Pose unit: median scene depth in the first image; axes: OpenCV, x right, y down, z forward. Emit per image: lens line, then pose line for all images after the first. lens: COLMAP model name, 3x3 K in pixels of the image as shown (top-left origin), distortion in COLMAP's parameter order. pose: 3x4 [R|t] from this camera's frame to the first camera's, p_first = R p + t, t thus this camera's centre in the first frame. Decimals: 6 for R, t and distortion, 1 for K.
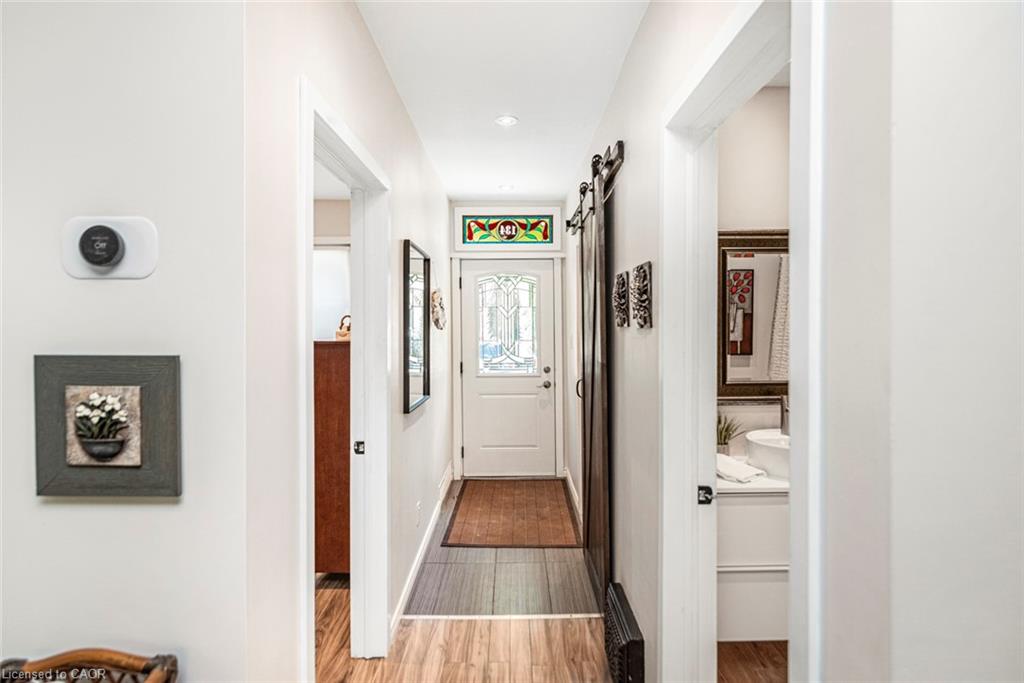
lens RADIAL K [[574.2, 0, 512.0], [0, 574.2, 341.5], [0, 0, 1]] dist [0.001950, 0.000481]
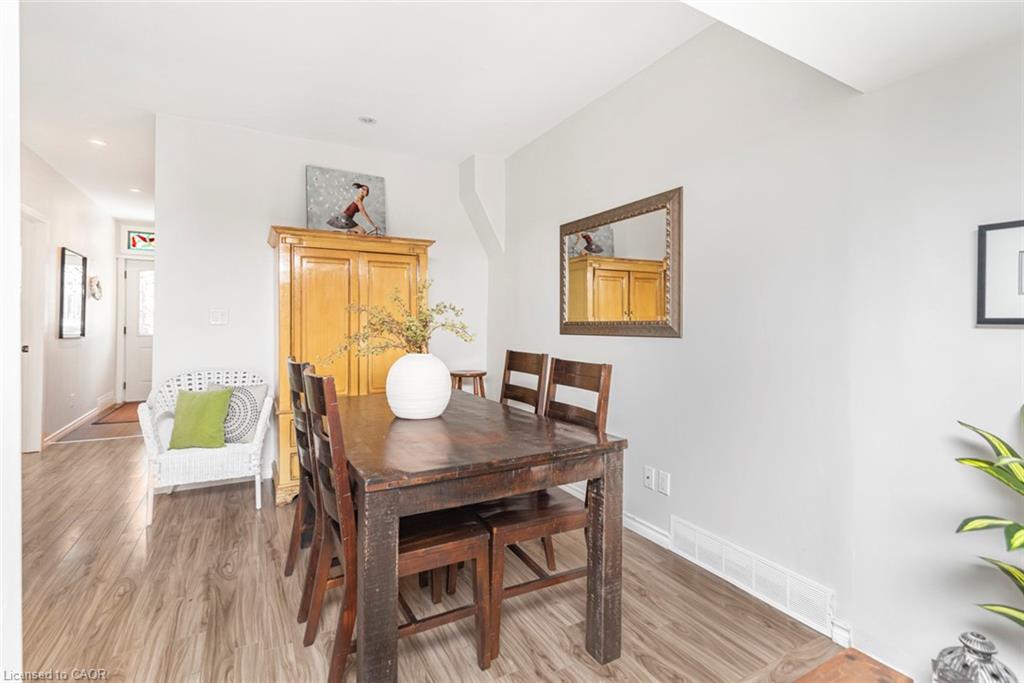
lens RADIAL K [[480.6, 0, 512.0], [0, 480.6, 326.0], [0, 0, 1]] dist [0.000394, -0.000124]
pose [[0.875128, 0.008775, 0.483813, 0.352180], [0.005616, 0.999584, -0.028289, 0.138273], [-0.483860, 0.027473, 0.874714, -1.110877]]
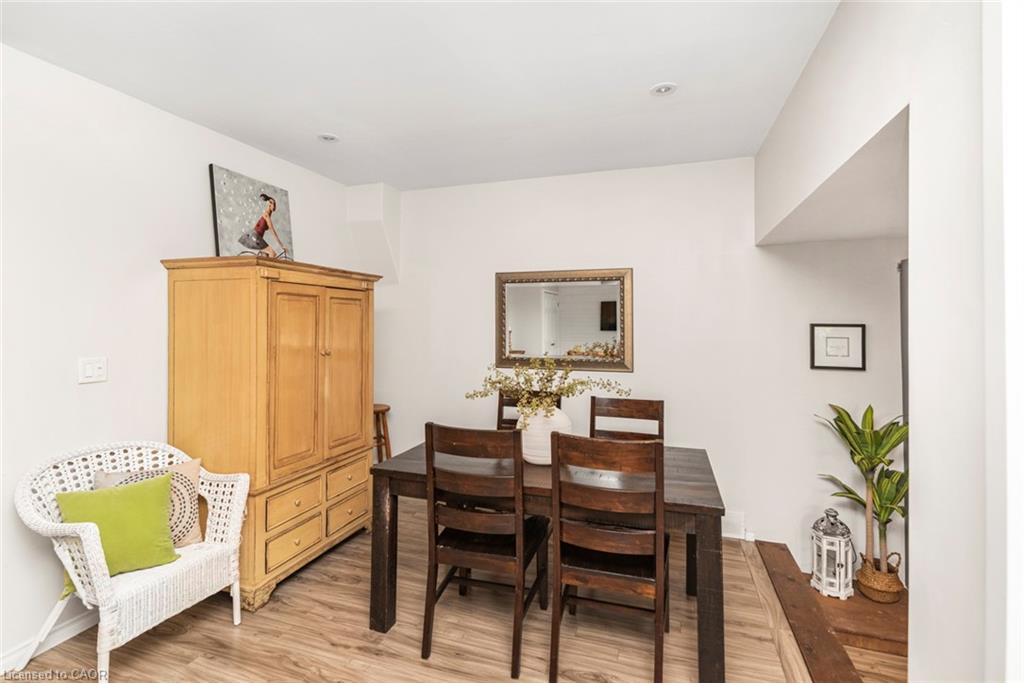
lens RADIAL K [[478.0, 0, 510.5], [0, 478.0, 318.7], [0, 0, 1]] dist [-0.000317, 0.000072]
pose [[0.326312, 0.019768, 0.945055, -0.197162], [0.021143, 0.999379, -0.028205, 0.034782], [-0.945026, 0.029185, 0.325691, -0.651004]]
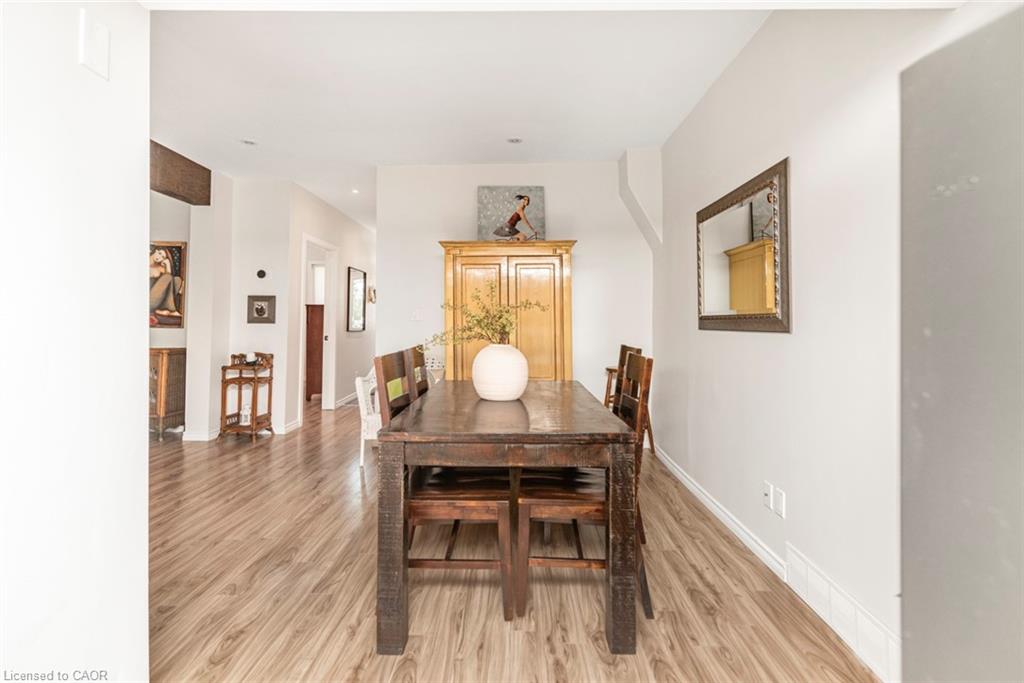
lens RADIAL K [[490.0, 0, 496.0], [0, 490.0, 311.4], [0, 0, 1]] dist [0.001160, -0.000448]
pose [[0.999329, 0.004590, -0.036332, 0.589692], [-0.006419, 0.998709, -0.050388, 0.143736], [0.036054, 0.050587, 0.998069, -1.257318]]
